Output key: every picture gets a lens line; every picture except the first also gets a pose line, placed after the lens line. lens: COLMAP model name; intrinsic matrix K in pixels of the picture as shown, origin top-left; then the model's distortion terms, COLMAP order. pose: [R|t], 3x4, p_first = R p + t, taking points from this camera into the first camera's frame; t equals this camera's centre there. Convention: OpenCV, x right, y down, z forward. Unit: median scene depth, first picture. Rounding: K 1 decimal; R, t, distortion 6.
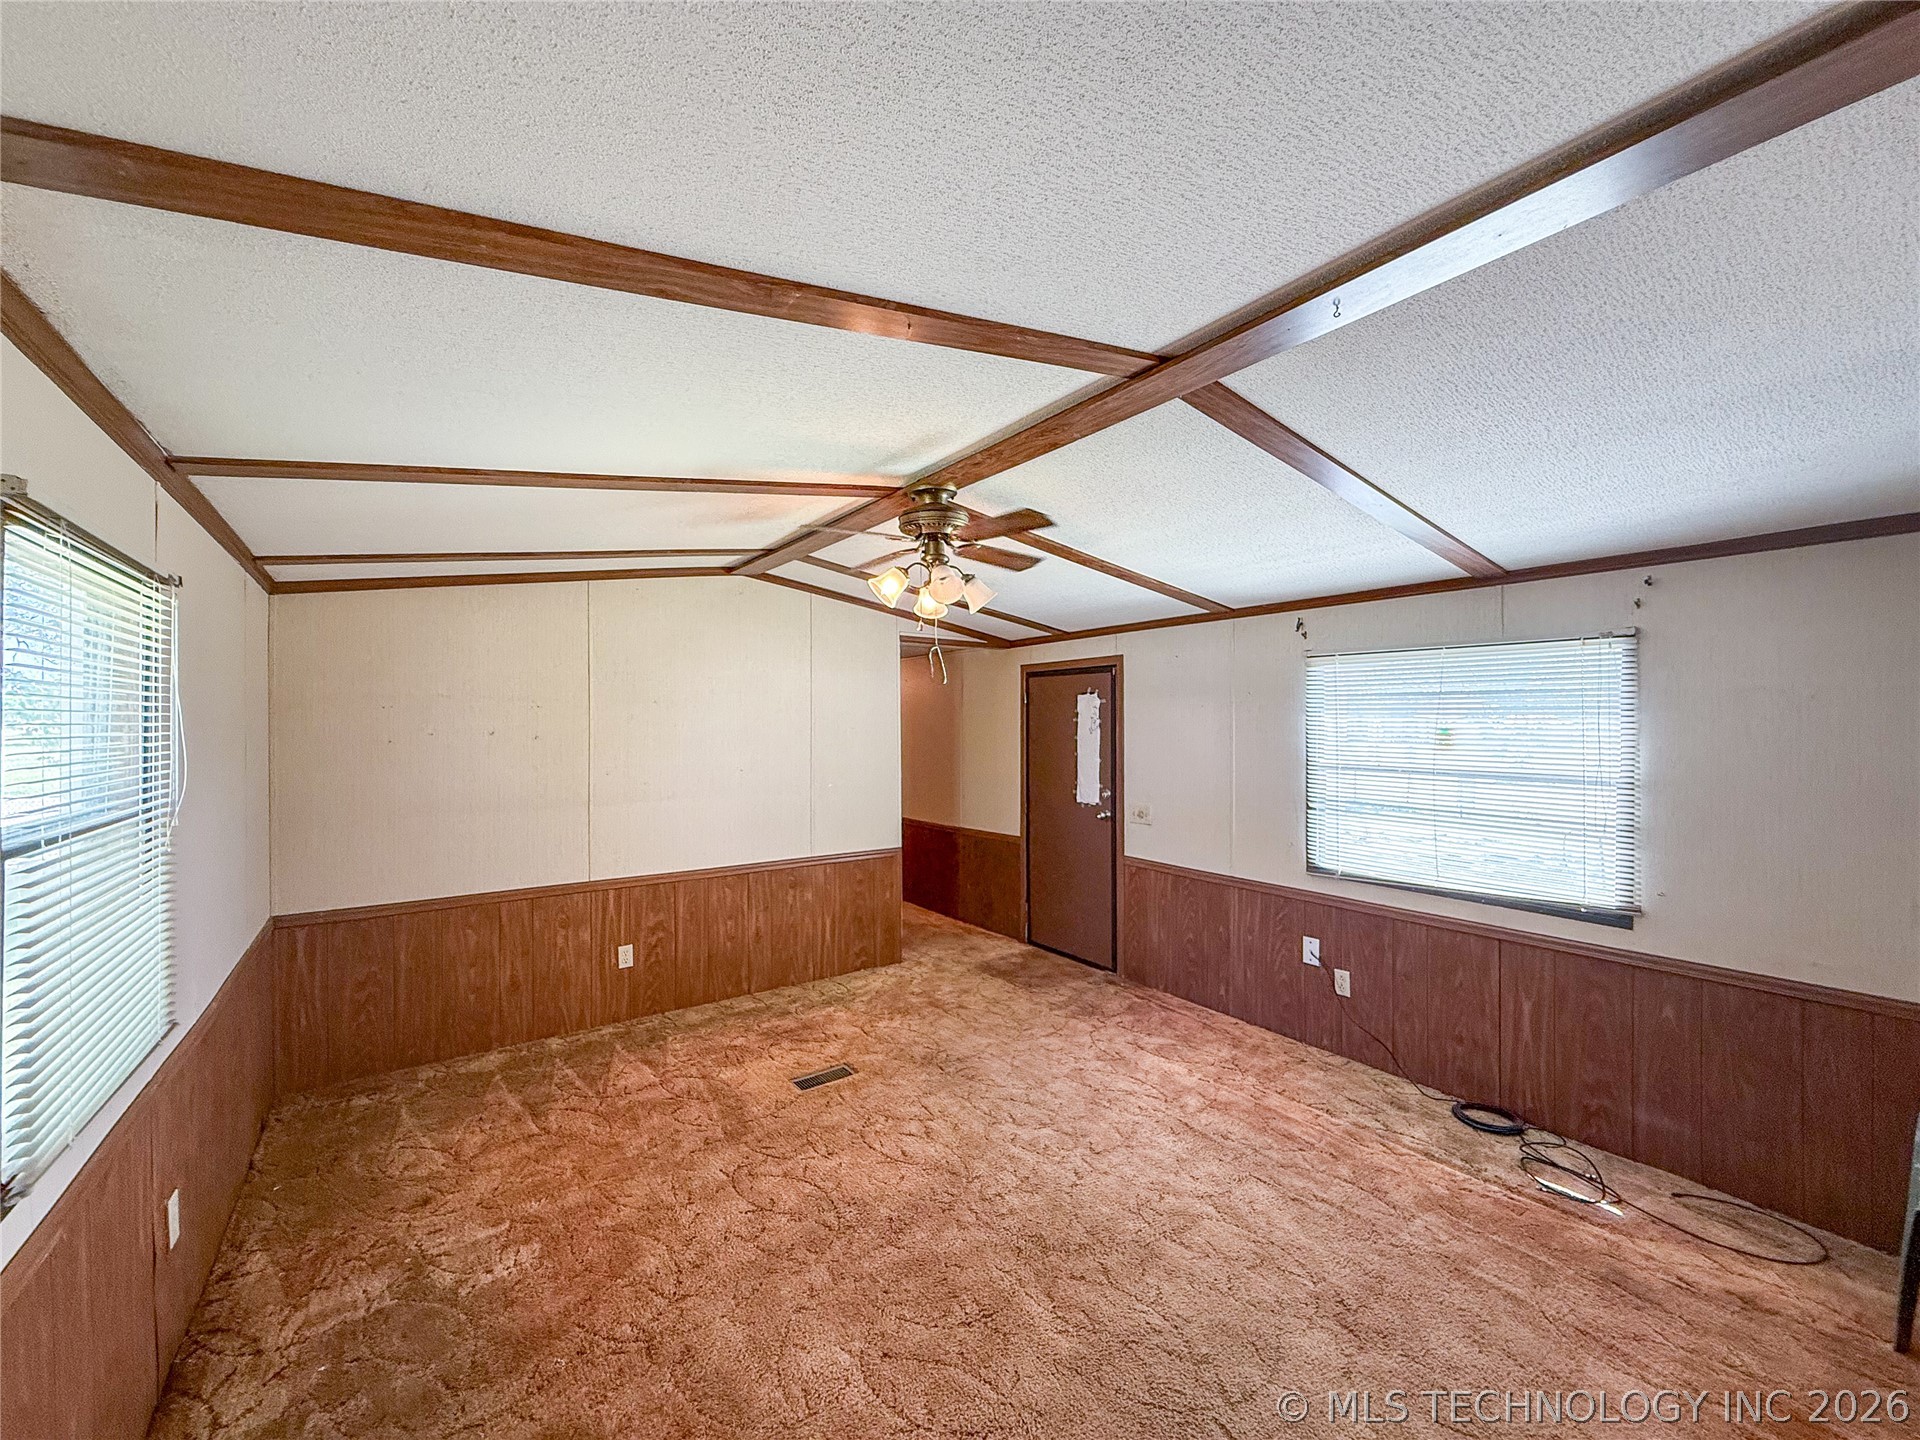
lens RADIAL K [[767.8, 0, 965.8], [0, 767.8, 733.0], [0, 0, 1]] dist [-0.000681, -0.000313]
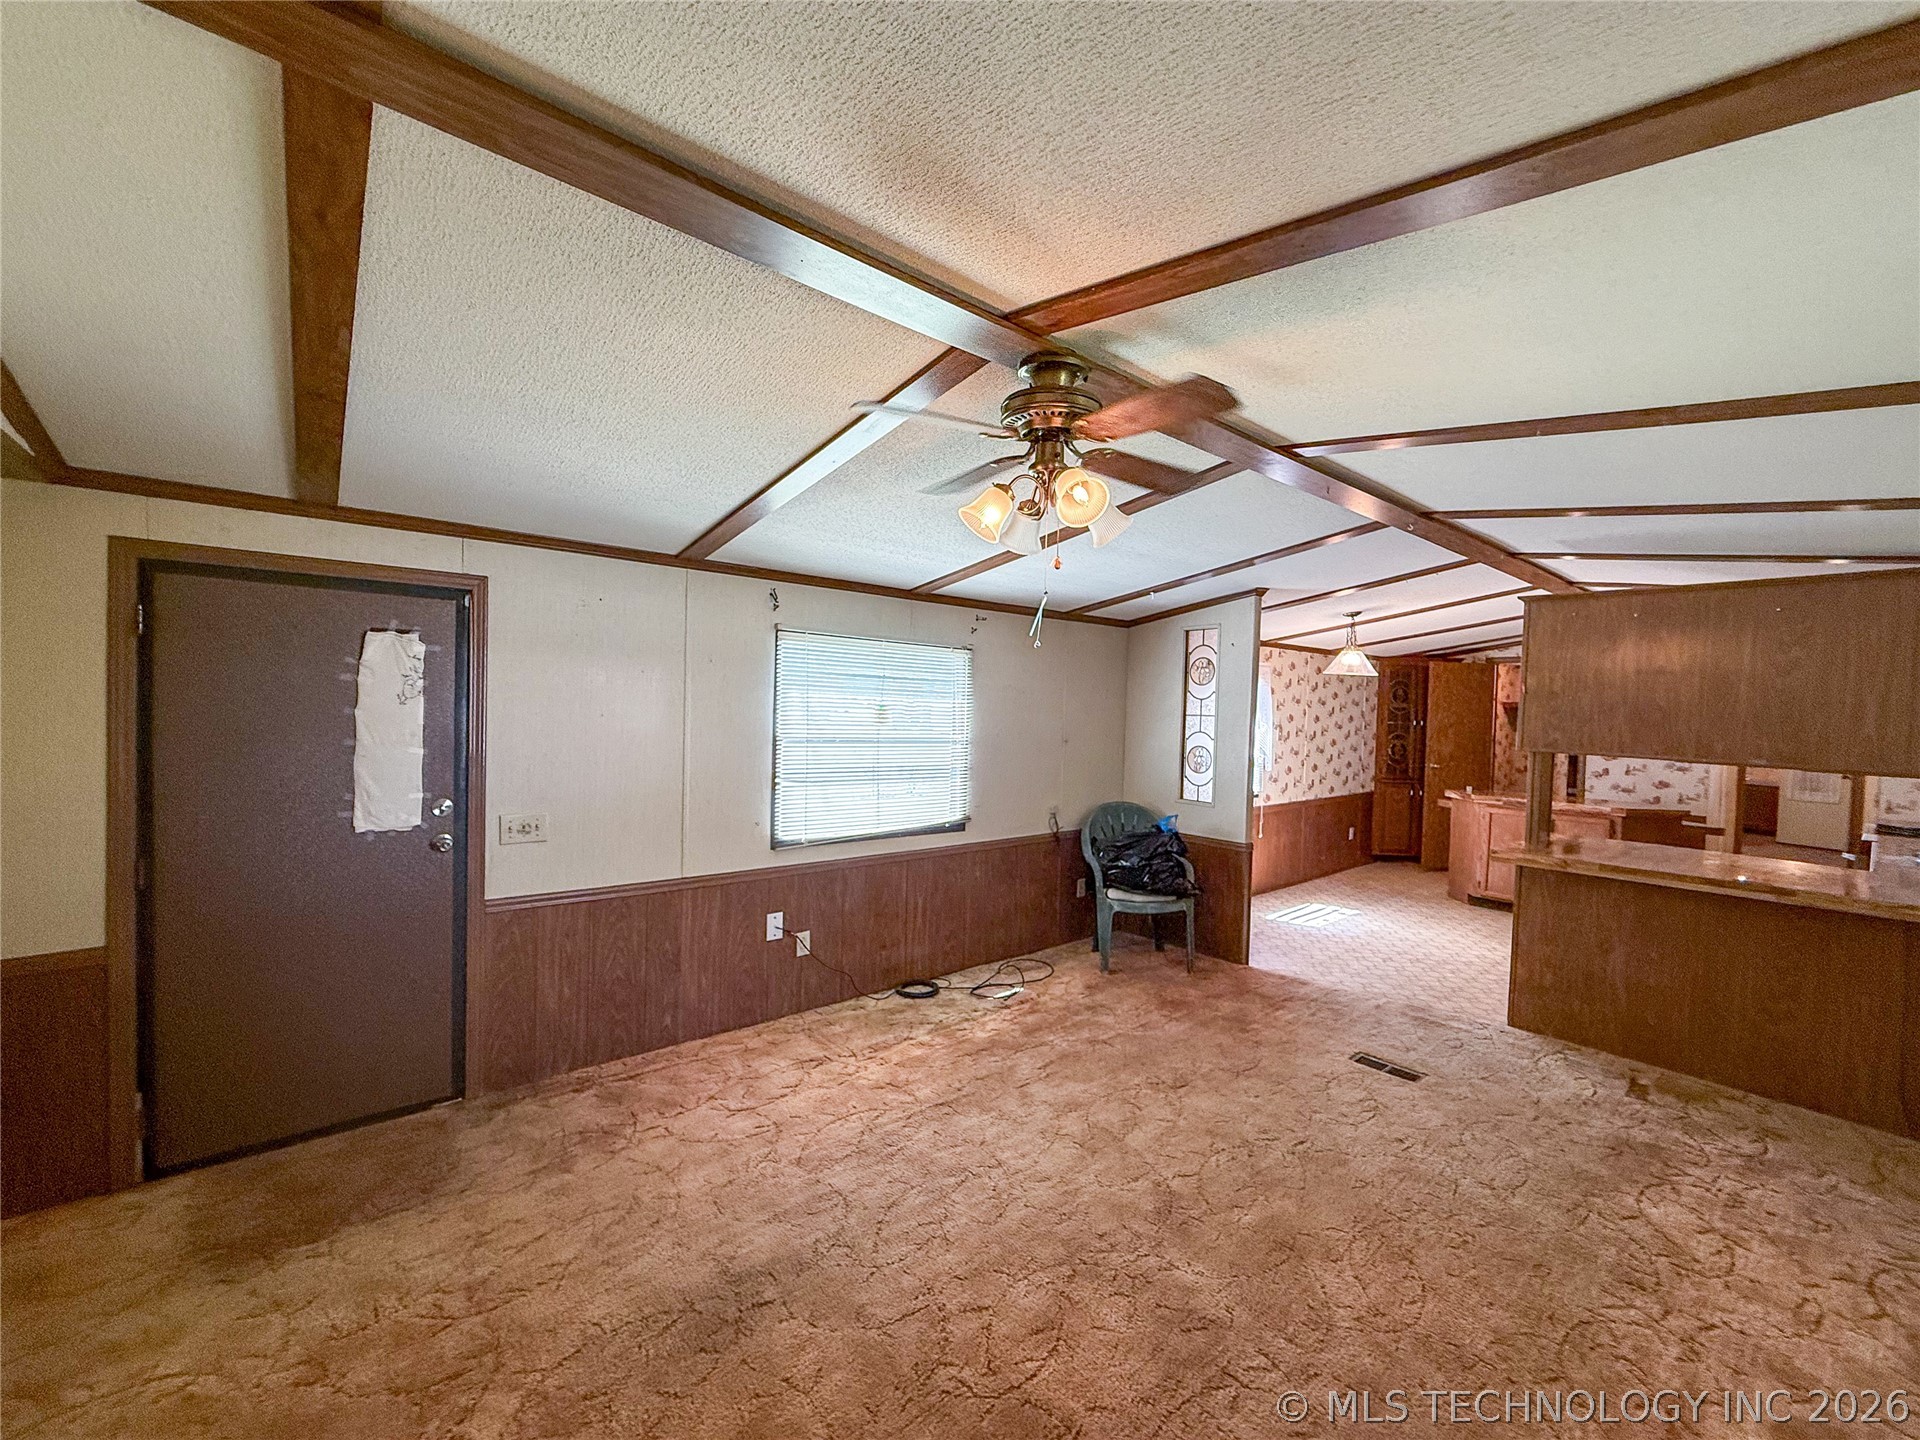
lens RADIAL K [[767.8, 0, 957.5], [0, 767.8, 728.2], [0, 0, 1]] dist [-0.000681, -0.000313]
pose [[-0.071281, -0.035684, 0.996818, -0.551001], [-0.020748, 0.999197, 0.034285, -0.012170], [-0.997240, -0.018238, -0.071964, 0.837828]]
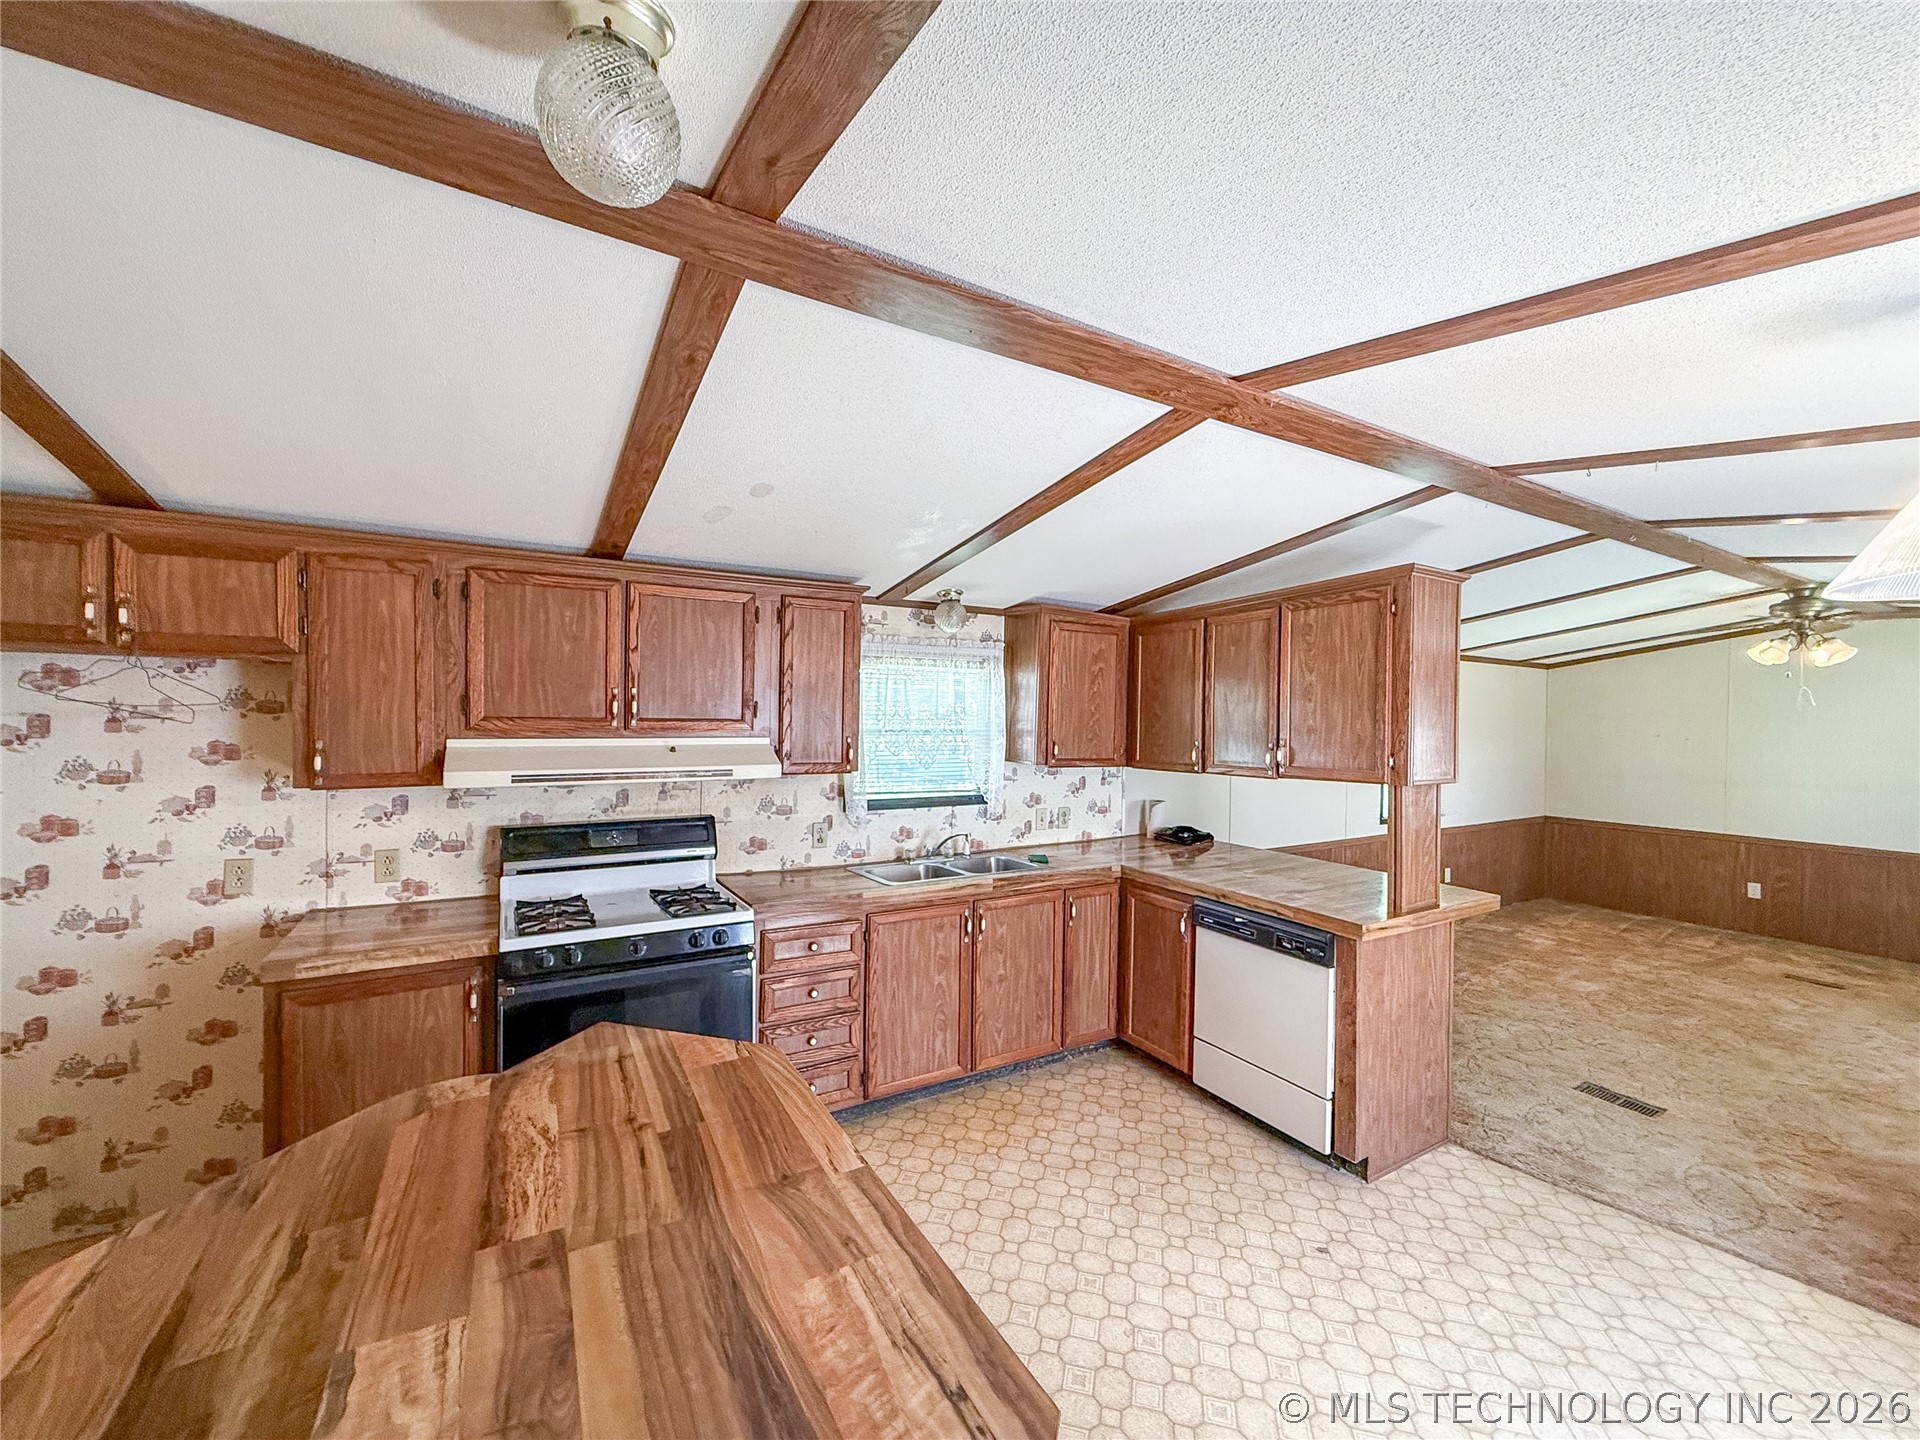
lens RADIAL K [[767.8, 0, 958.8], [0, 767.8, 724.3], [0, 0, 1]] dist [-0.000681, -0.000313]
pose [[-0.088106, 0.010768, -0.996053, 1.246716], [-0.019287, 0.999736, 0.012514, -0.019289], [0.995924, 0.020314, -0.087875, -0.428613]]
